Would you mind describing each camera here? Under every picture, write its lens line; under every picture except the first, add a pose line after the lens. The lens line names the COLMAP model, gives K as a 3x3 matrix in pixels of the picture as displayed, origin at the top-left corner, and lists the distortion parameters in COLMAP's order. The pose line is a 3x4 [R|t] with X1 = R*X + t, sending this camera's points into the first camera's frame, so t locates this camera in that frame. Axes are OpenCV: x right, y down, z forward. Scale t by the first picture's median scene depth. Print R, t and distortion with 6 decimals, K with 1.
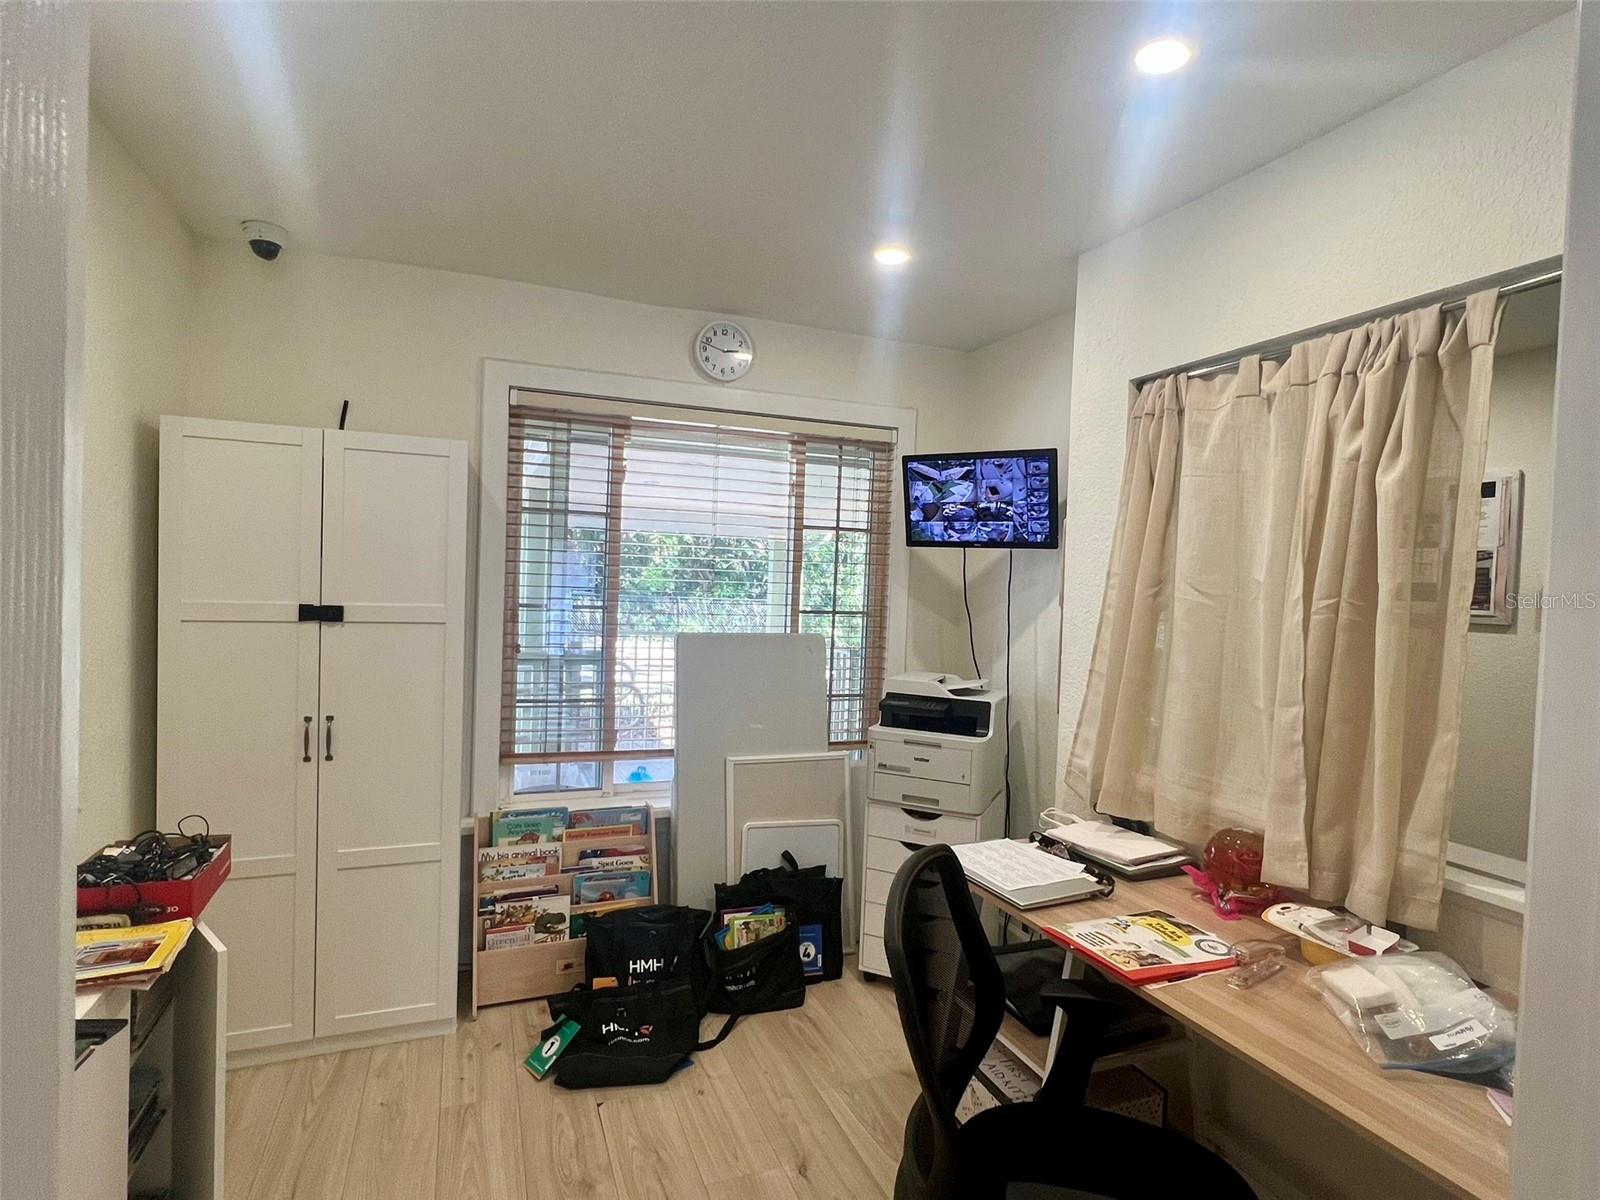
lens RADIAL K [[823.2, 0, 800.0], [0, 823.2, 600.0], [0, 0, 1]] dist [-0.000155, 0.000849]
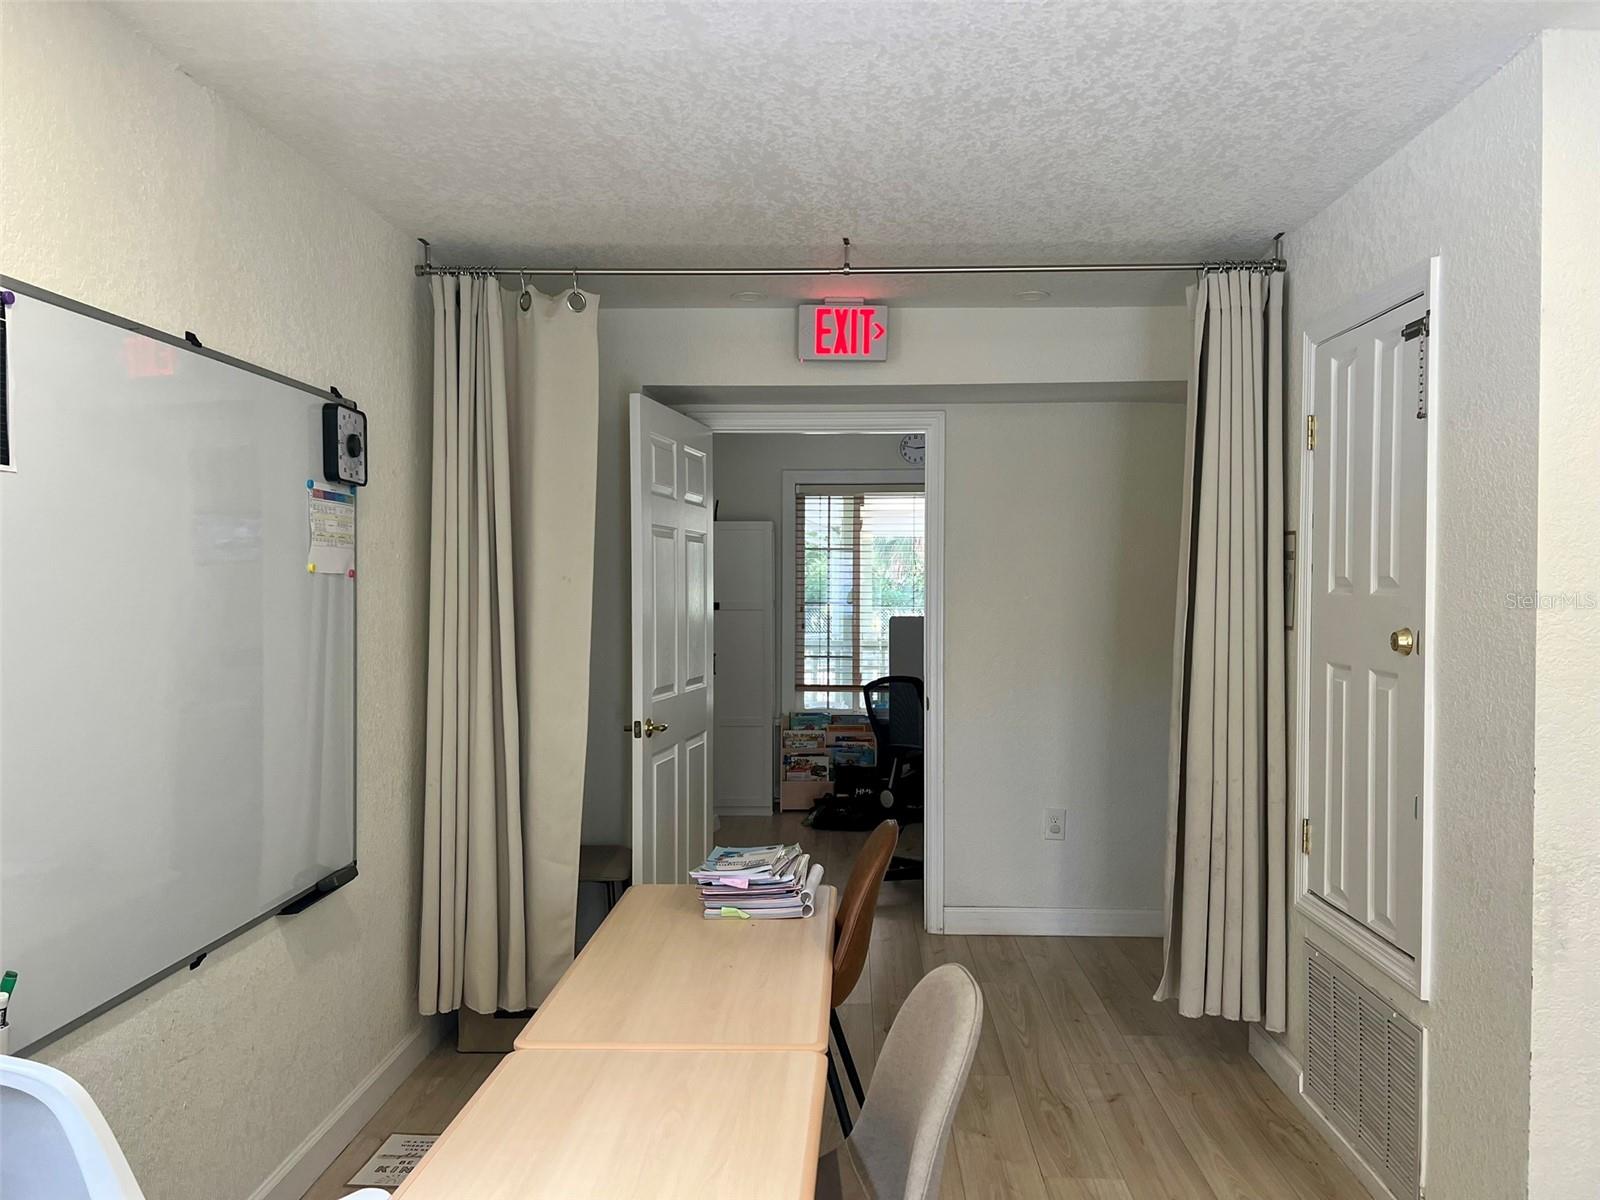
lens RADIAL K [[1199.8, 0, 800.0], [0, 1199.8, 600.0], [0, 0, 1]] dist [0.073638, -0.083130]
pose [[0.911414, -0.022432, -0.410880, 0.769865], [0.011292, 0.999500, -0.029520, 0.083308], [0.411337, 0.022265, 0.911212, -1.478730]]
